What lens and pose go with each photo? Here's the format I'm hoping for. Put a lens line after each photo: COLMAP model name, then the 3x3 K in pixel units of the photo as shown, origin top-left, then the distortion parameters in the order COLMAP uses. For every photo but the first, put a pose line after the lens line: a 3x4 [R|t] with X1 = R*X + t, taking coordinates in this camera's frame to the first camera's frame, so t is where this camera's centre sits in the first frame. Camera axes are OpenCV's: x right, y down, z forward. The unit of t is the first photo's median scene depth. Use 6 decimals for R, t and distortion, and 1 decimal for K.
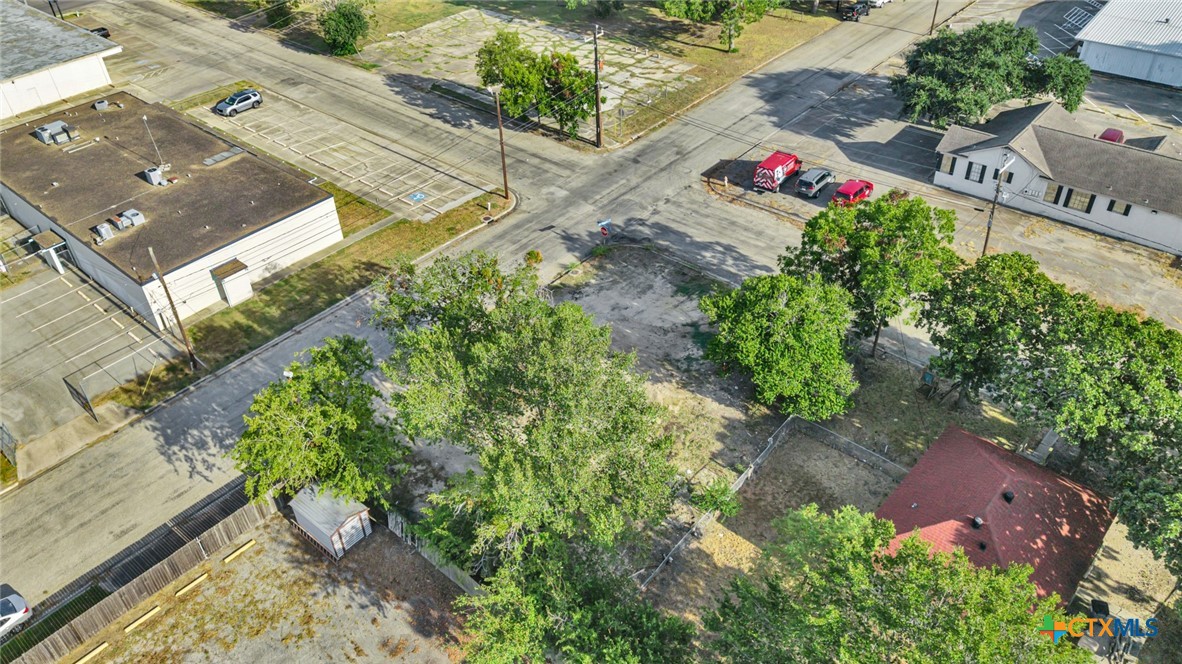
lens RADIAL K [[851.6, 0, 591.0], [0, 851.6, 332.0], [0, 0, 1]] dist [0.065055, -0.084879]
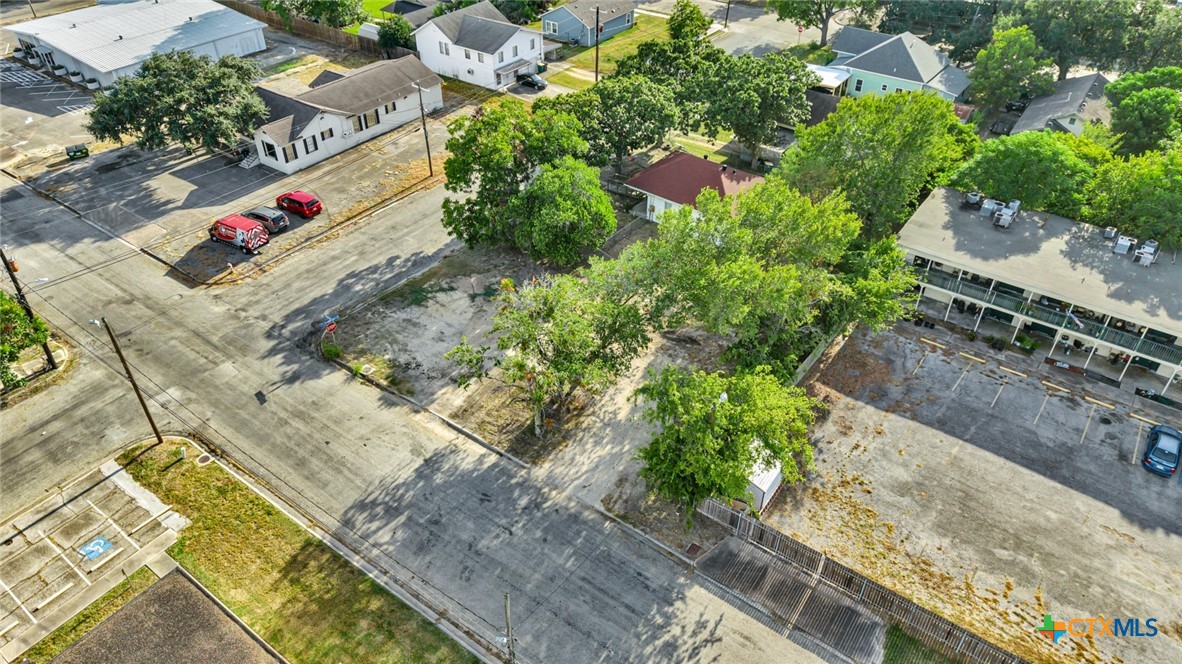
lens RADIAL K [[778.8, 0, 591.0], [0, 778.8, 332.0], [0, 0, 1]] dist [-0.007830, -0.000008]
pose [[-0.078807, -0.586361, 0.806208, -0.615924], [0.609444, 0.611656, 0.504435, -0.331524], [-0.788902, 0.531092, 0.309151, 0.481864]]
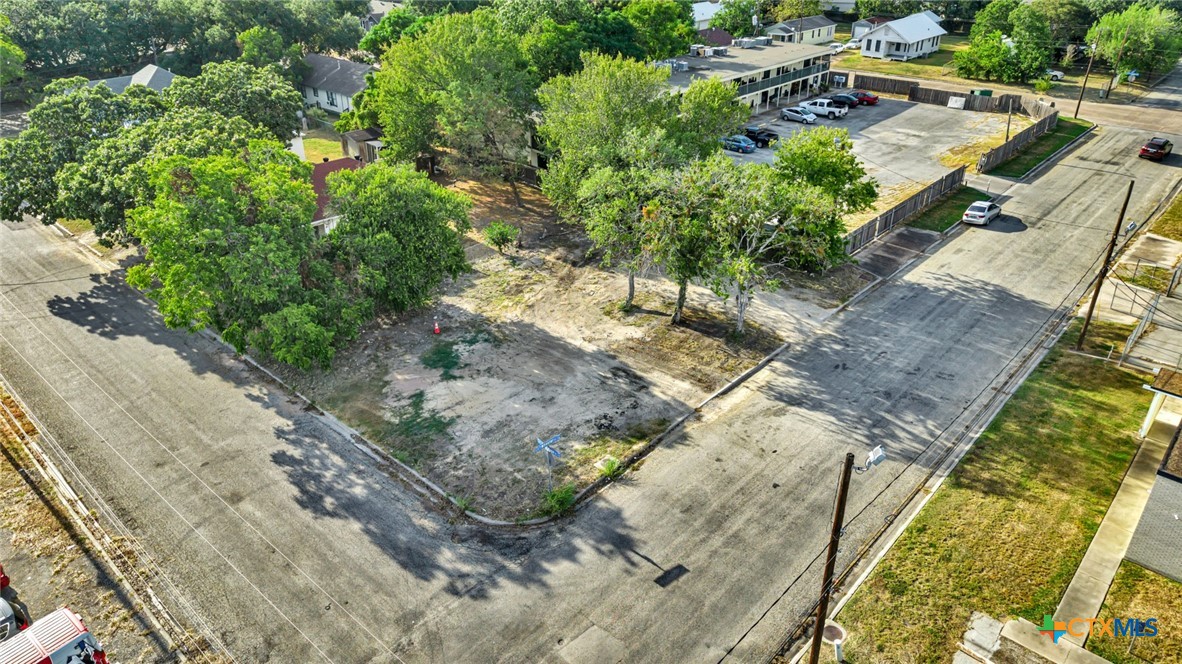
lens RADIAL K [[793.6, 0, 591.0], [0, 793.6, 332.0], [0, 0, 1]] dist [0.024063, 0.000670]
pose [[-0.998772, 0.017679, 0.046272, -0.030262], [0.049466, 0.404993, 0.912981, -0.534018], [-0.002599, 0.914149, -0.405370, 1.024417]]
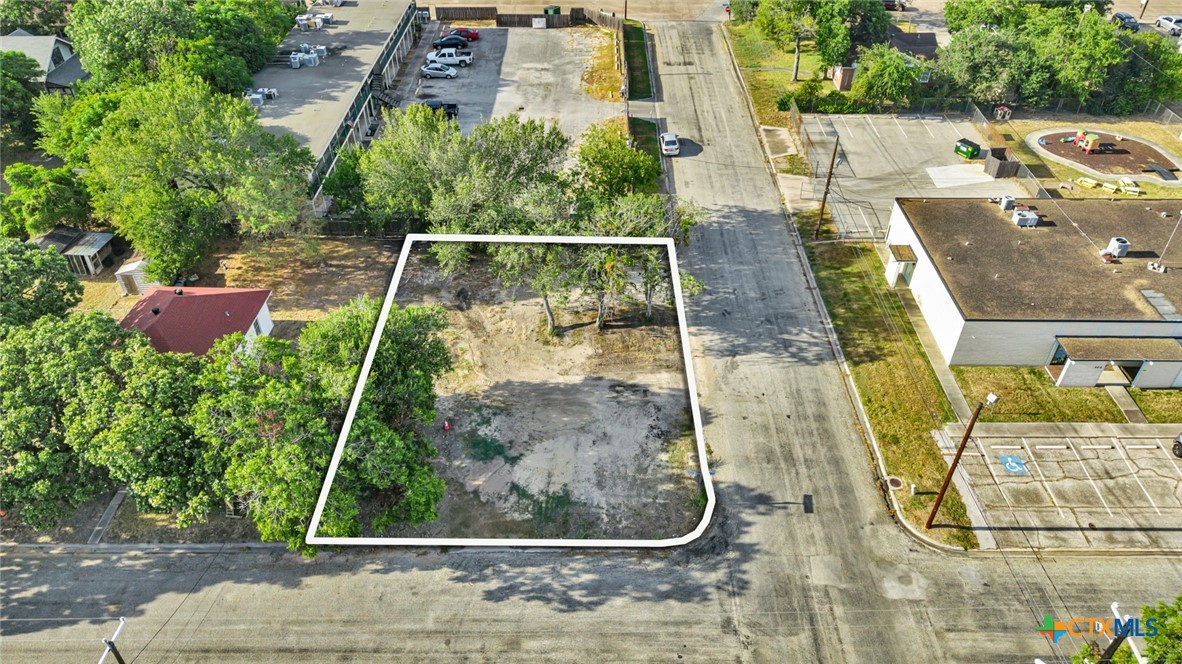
lens RADIAL K [[804.6, 0, 591.0], [0, 804.6, 332.0], [0, 0, 1]] dist [0.005972, -0.000194]
pose [[-0.762788, 0.434329, -0.479075, 0.322782], [-0.372398, 0.310625, 0.874547, -0.646999], [0.528653, 0.845500, -0.075198, 0.818245]]
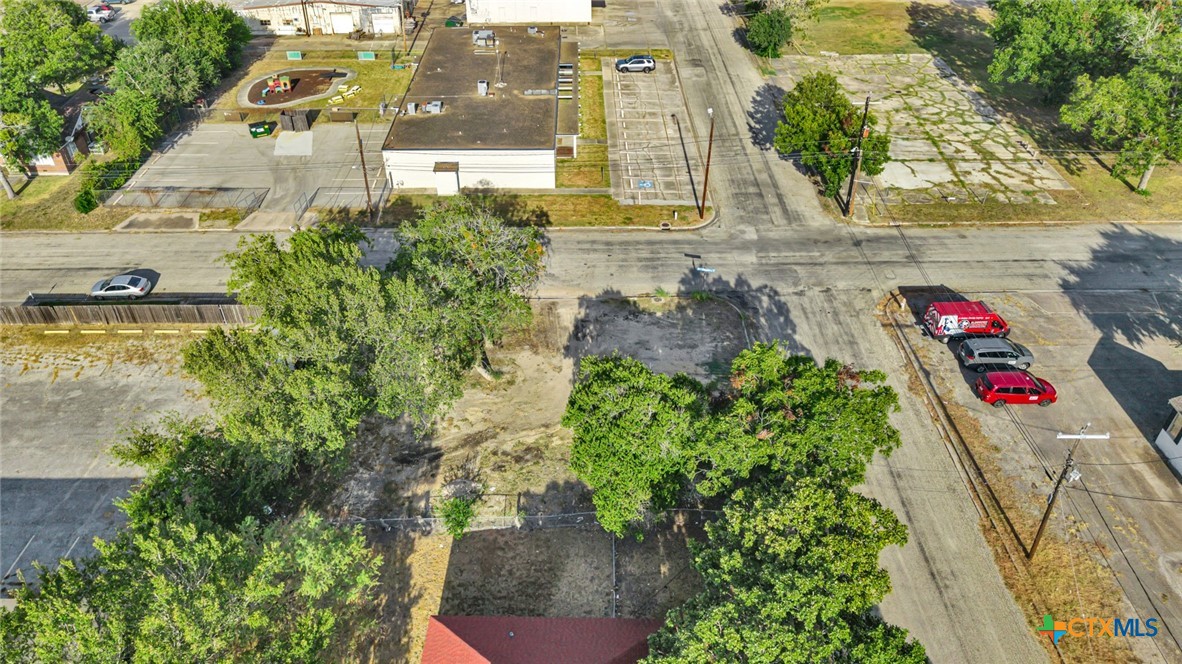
lens RADIAL K [[804.6, 0, 591.0], [0, 804.6, 332.0], [0, 0, 1]] dist [0.005972, -0.000194]
pose [[0.665457, 0.485787, -0.566725, 0.433859], [-0.474551, 0.861388, 0.181142, -0.154943], [0.576167, 0.148398, 0.803747, 0.183154]]
